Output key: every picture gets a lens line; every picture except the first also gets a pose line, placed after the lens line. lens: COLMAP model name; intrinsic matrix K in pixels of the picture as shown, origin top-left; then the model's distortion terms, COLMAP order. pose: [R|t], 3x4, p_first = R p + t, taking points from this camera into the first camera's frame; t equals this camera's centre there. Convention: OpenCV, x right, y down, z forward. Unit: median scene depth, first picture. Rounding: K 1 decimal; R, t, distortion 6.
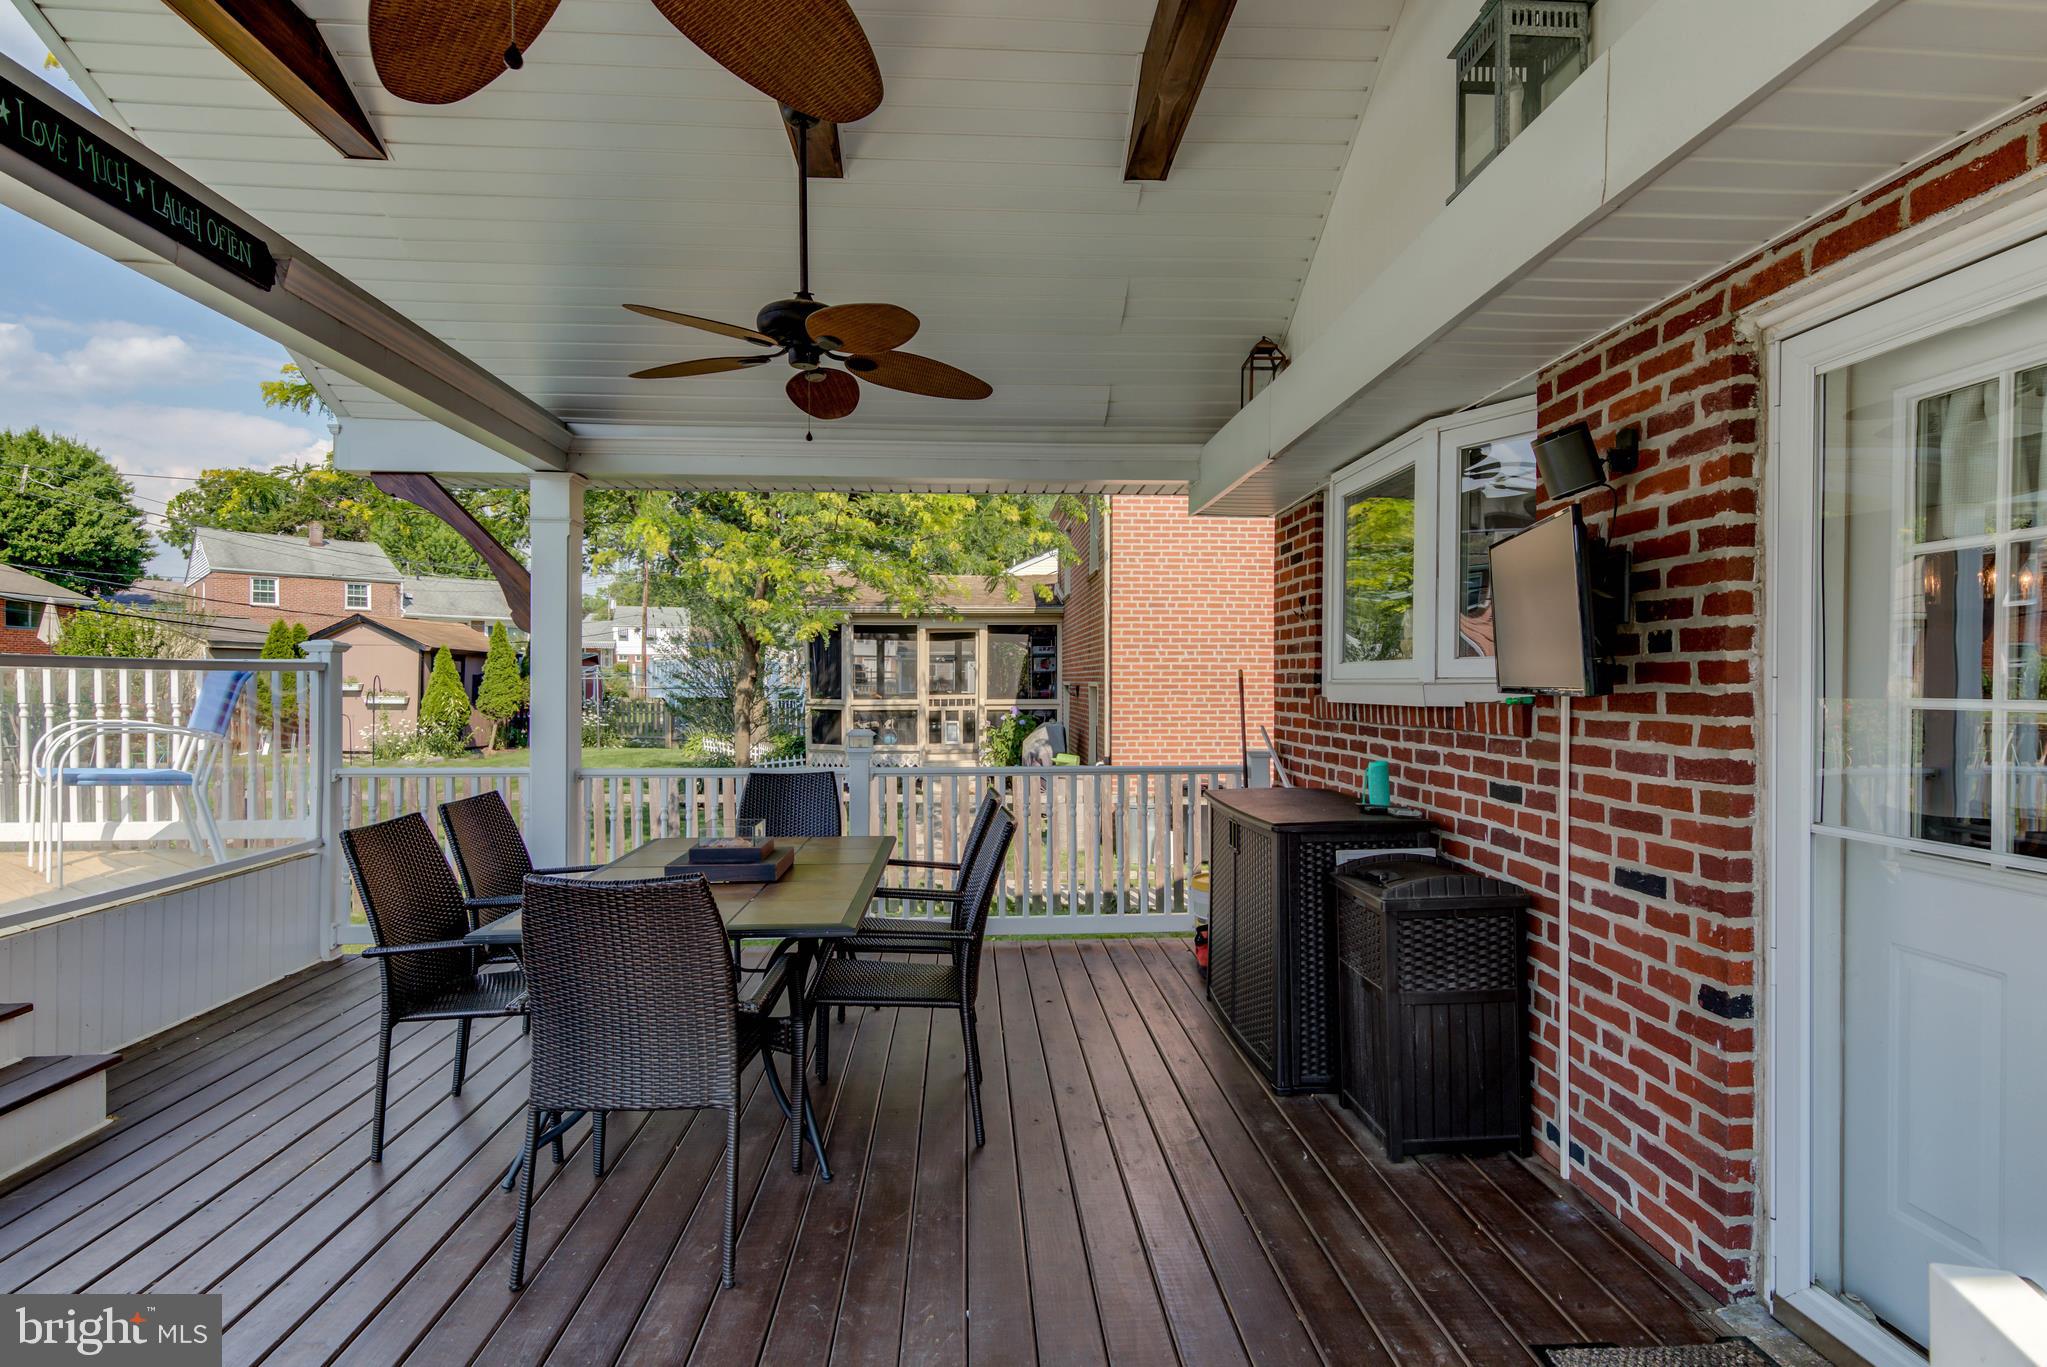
lens RADIAL K [[1026.1, 0, 1023.6], [0, 1026.1, 690.5], [0, 0, 1]] dist [0.023012, -0.009490]
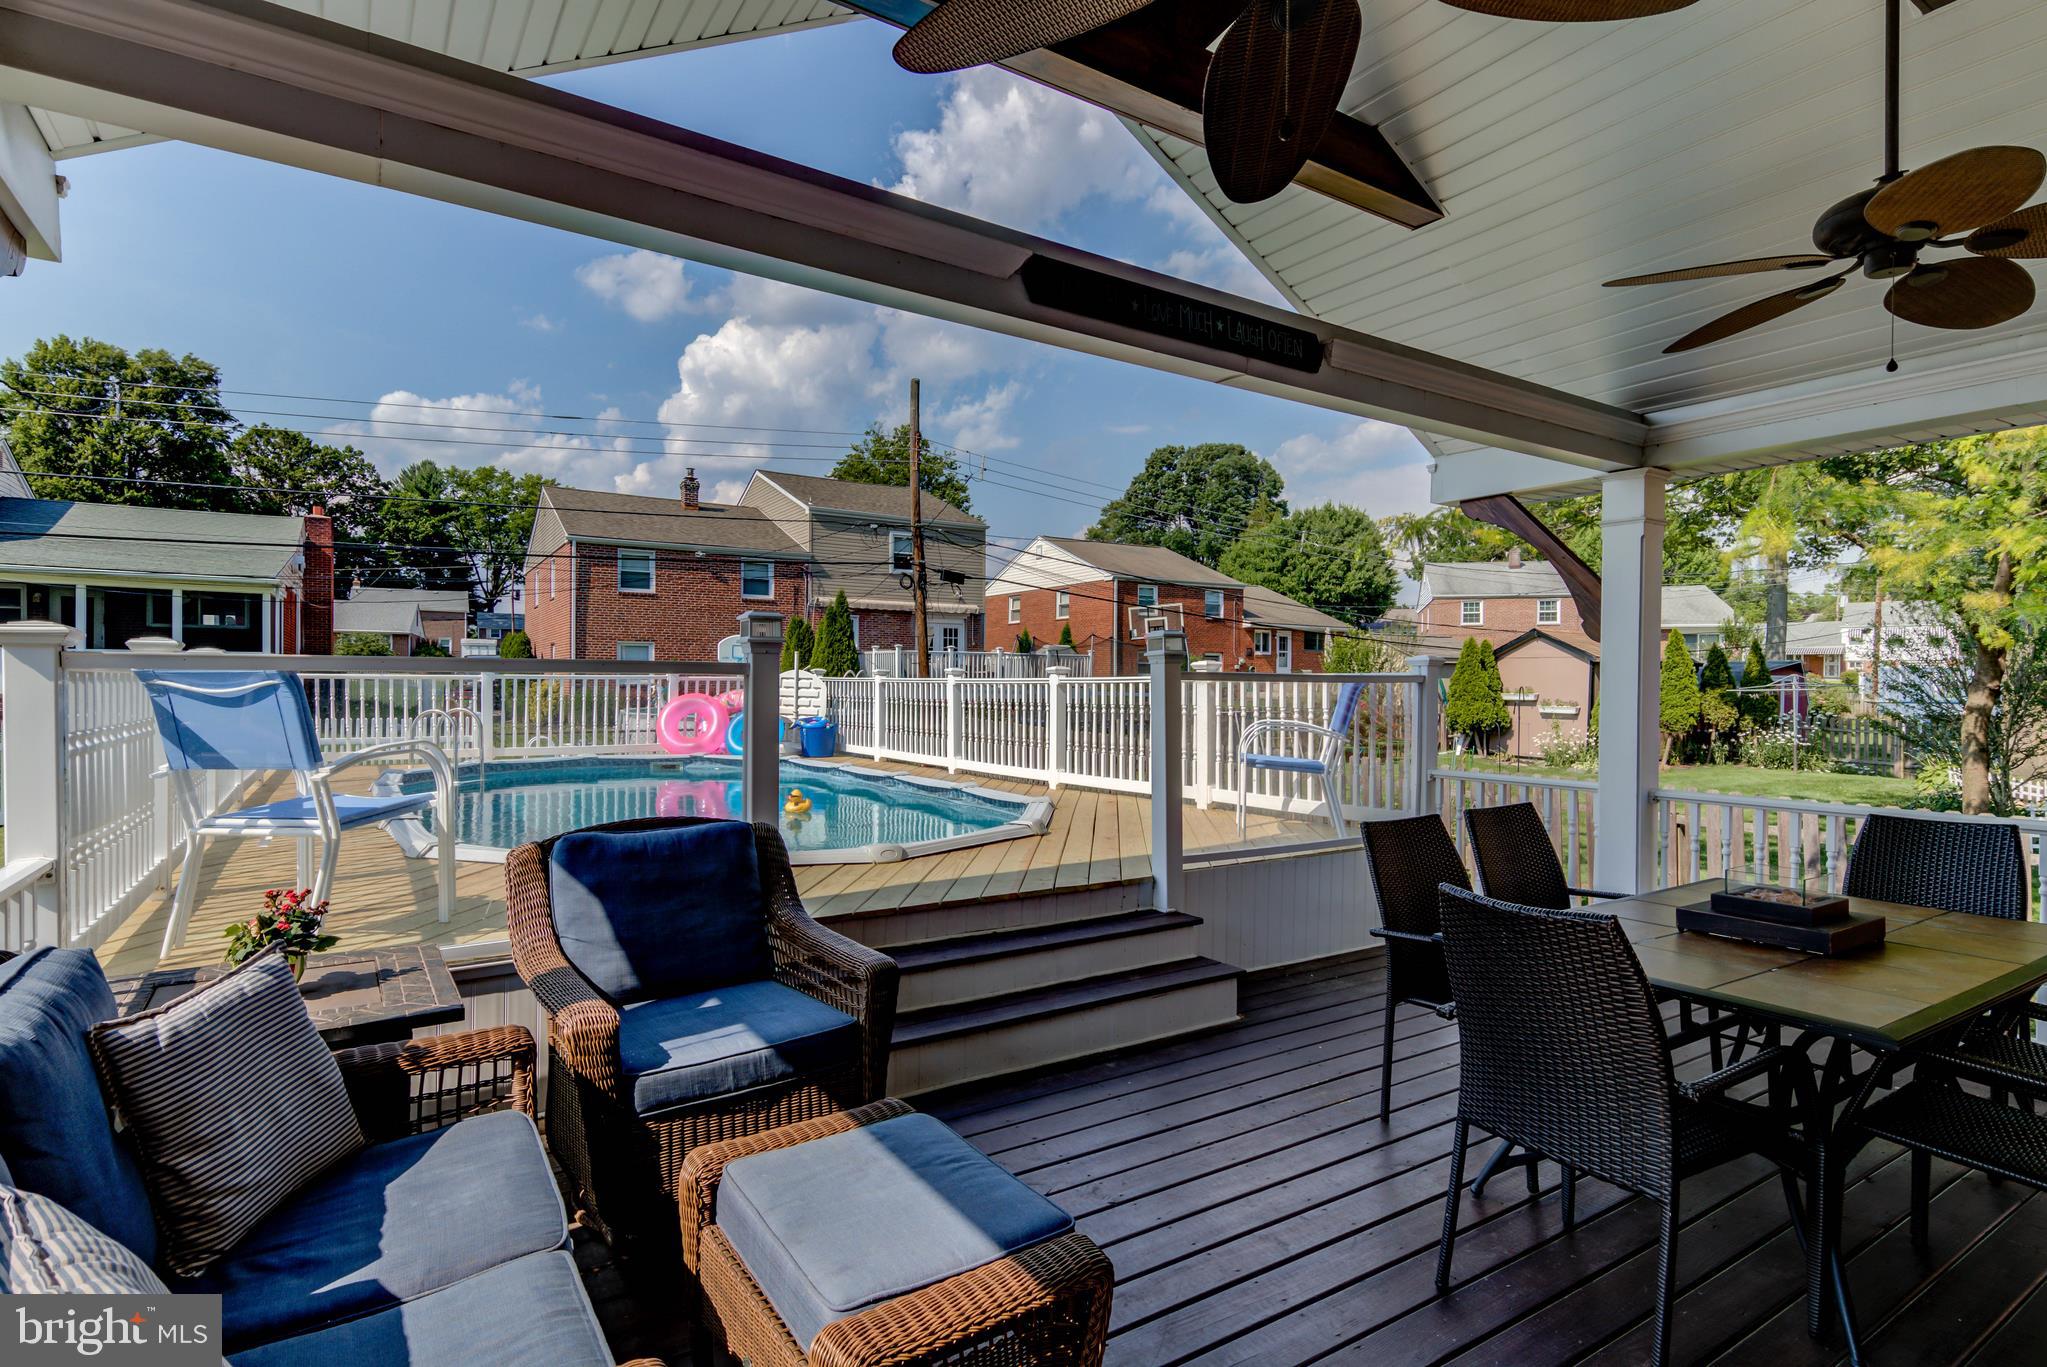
lens RADIAL K [[1026.1, 0, 1023.6], [0, 1026.1, 690.5], [0, 0, 1]] dist [0.023012, -0.009490]
pose [[0.493510, 0.005138, -0.869725, 0.090328], [-0.014062, 0.999899, -0.002072, -0.001753], [0.869626, 0.013253, 0.493532, 0.060539]]
